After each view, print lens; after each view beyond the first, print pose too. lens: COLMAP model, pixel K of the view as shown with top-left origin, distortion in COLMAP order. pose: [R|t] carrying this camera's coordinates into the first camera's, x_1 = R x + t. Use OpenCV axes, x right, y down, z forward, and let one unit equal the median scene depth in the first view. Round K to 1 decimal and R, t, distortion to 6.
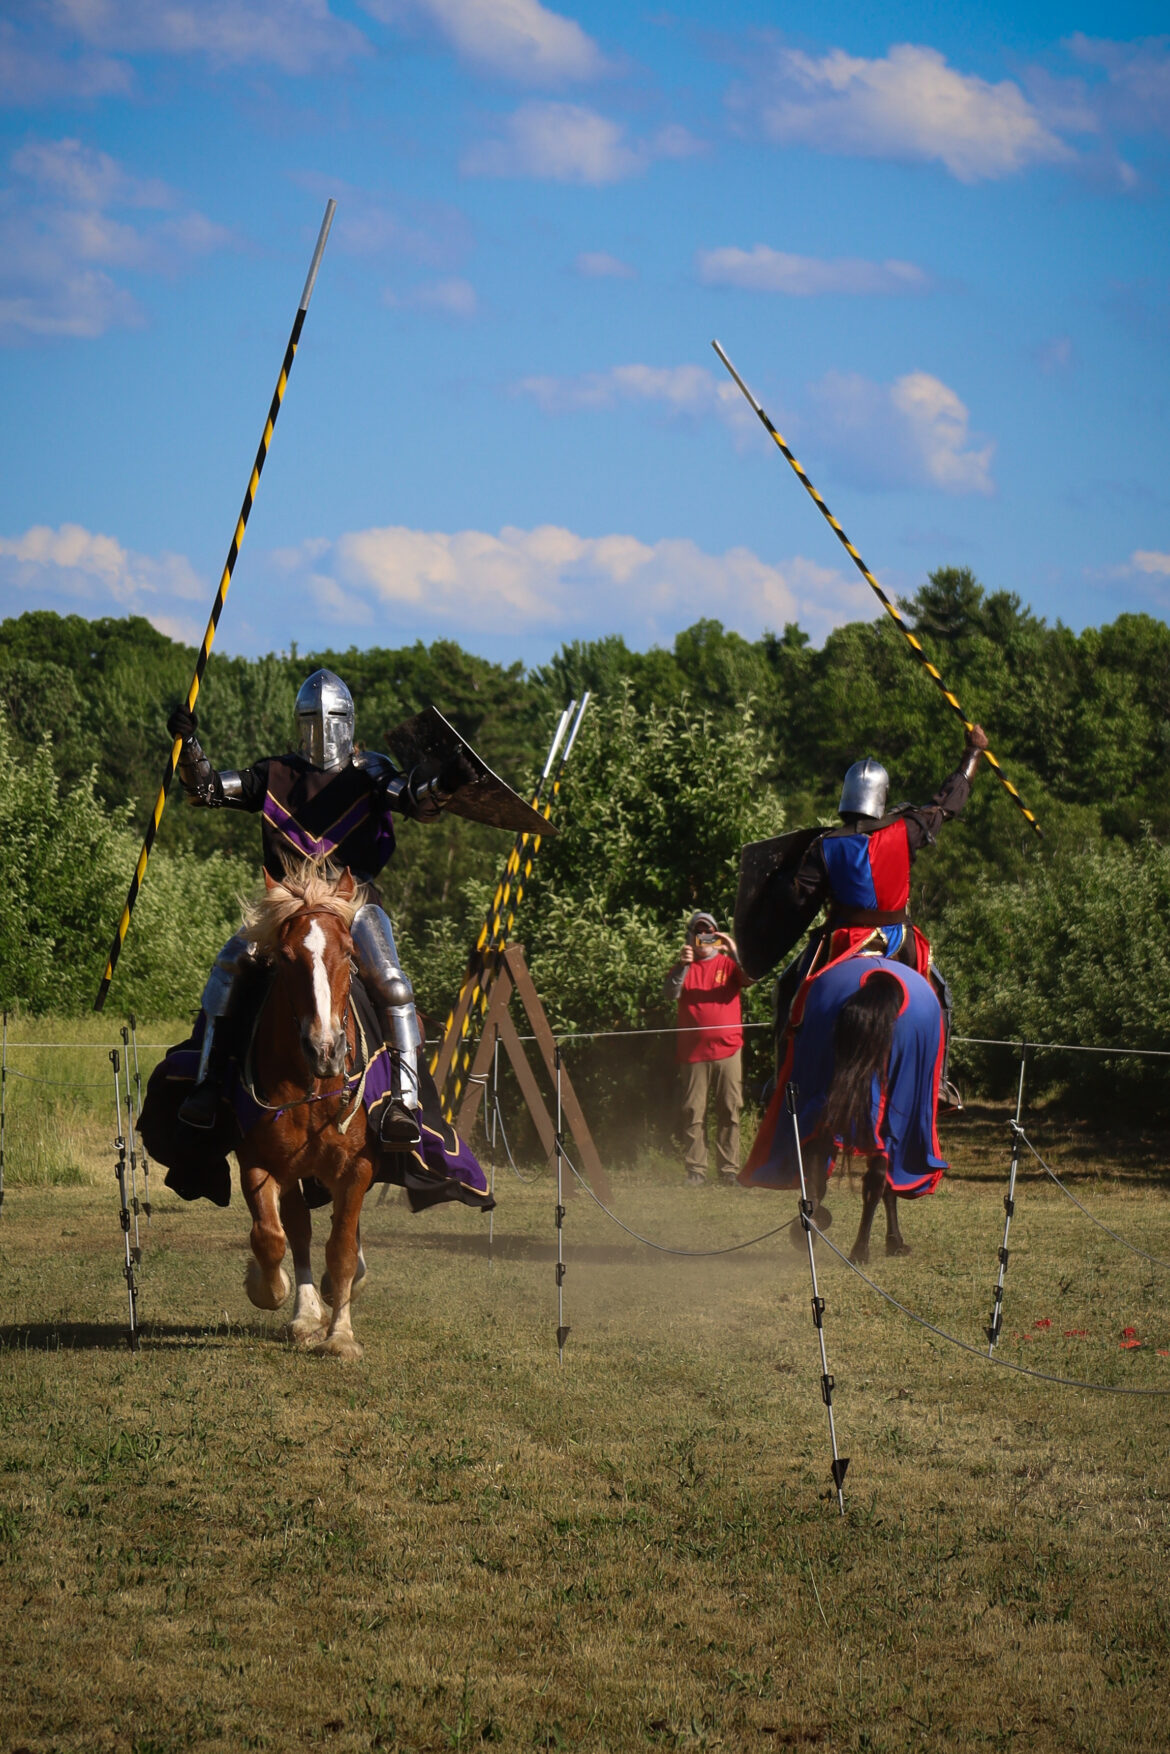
lens RADIAL K [[7984.1, 0, 585.0], [0, 7984.1, 877.0], [0, 0, 1]] dist [-0.067714, 0.326973]
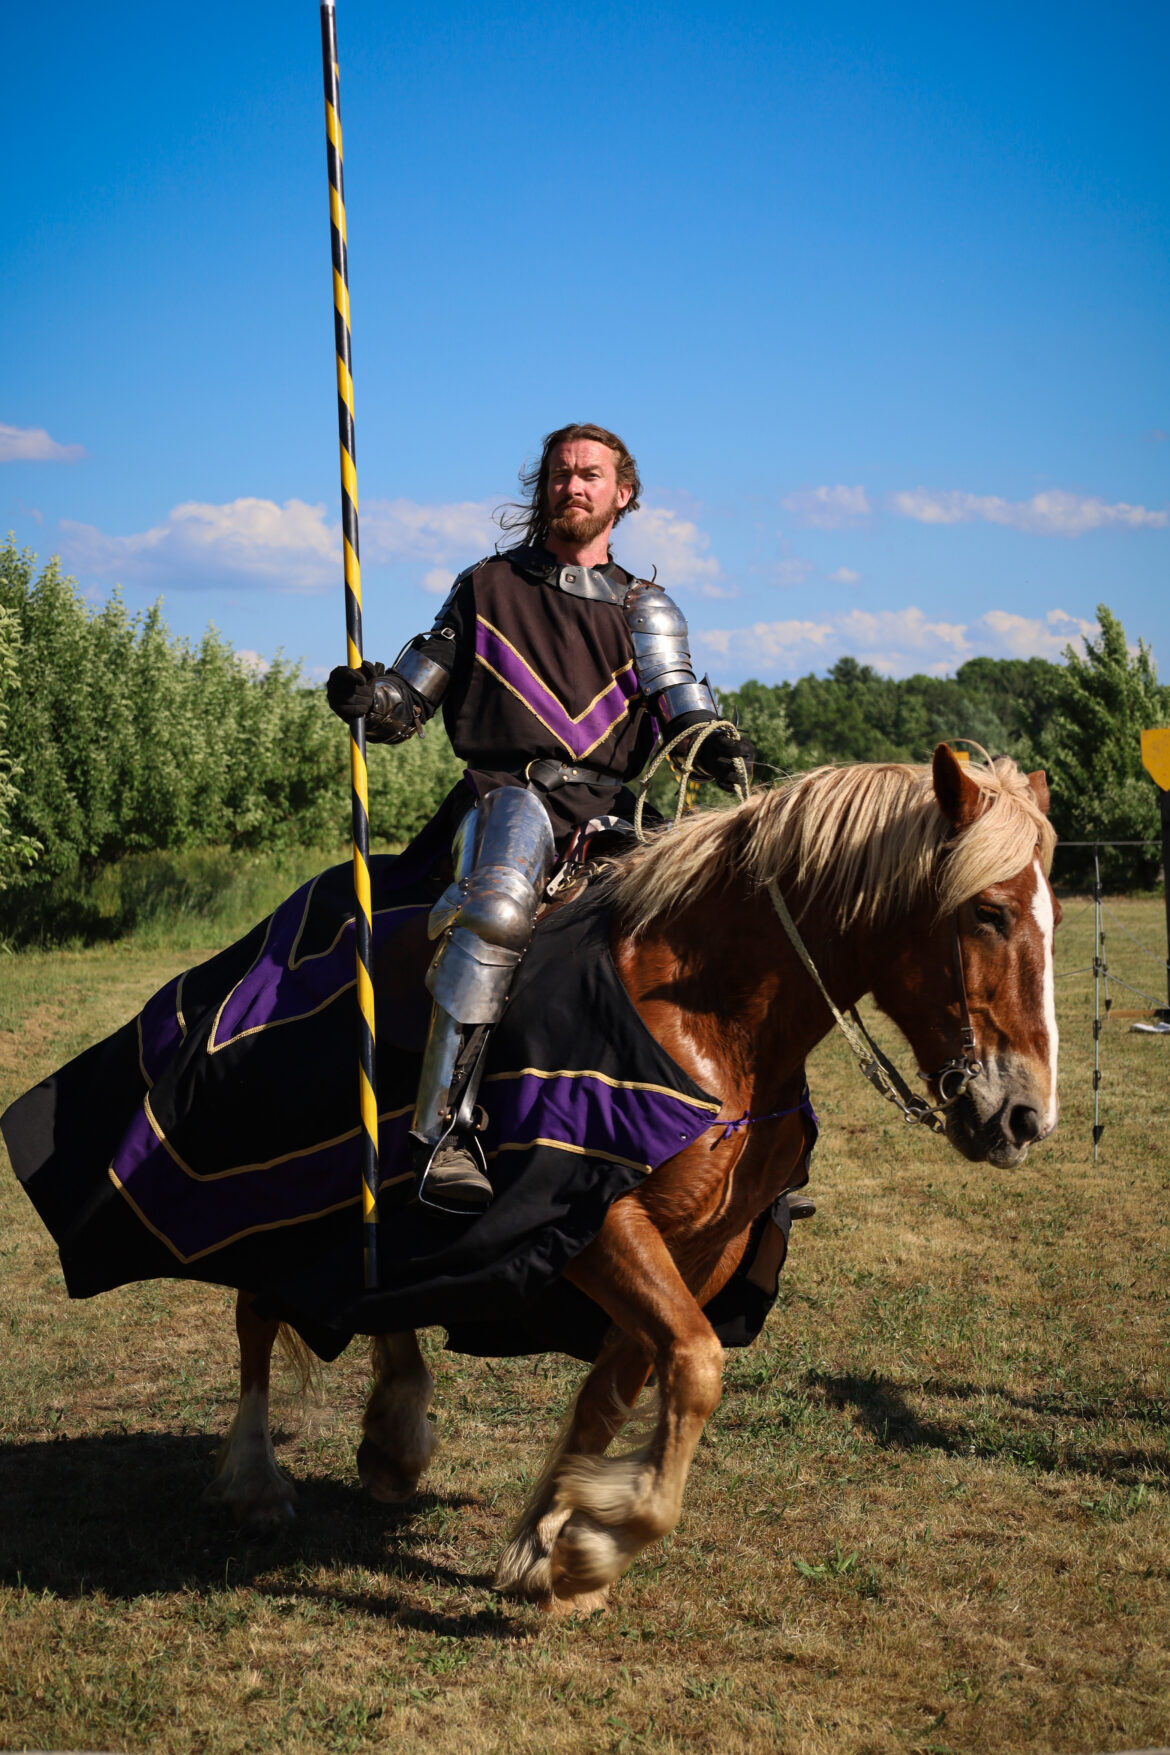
lens RADIAL K [[4423.6, 0, 735.7], [0, 4423.6, 874.8], [0, 0, 1]] dist [-0.015808, 0.088333]
pose [[0.998152, -0.027834, -0.054010, 0.075420], [0.029477, 0.999119, 0.029865, -0.010788], [0.053131, -0.031402, 0.998094, -0.374009]]
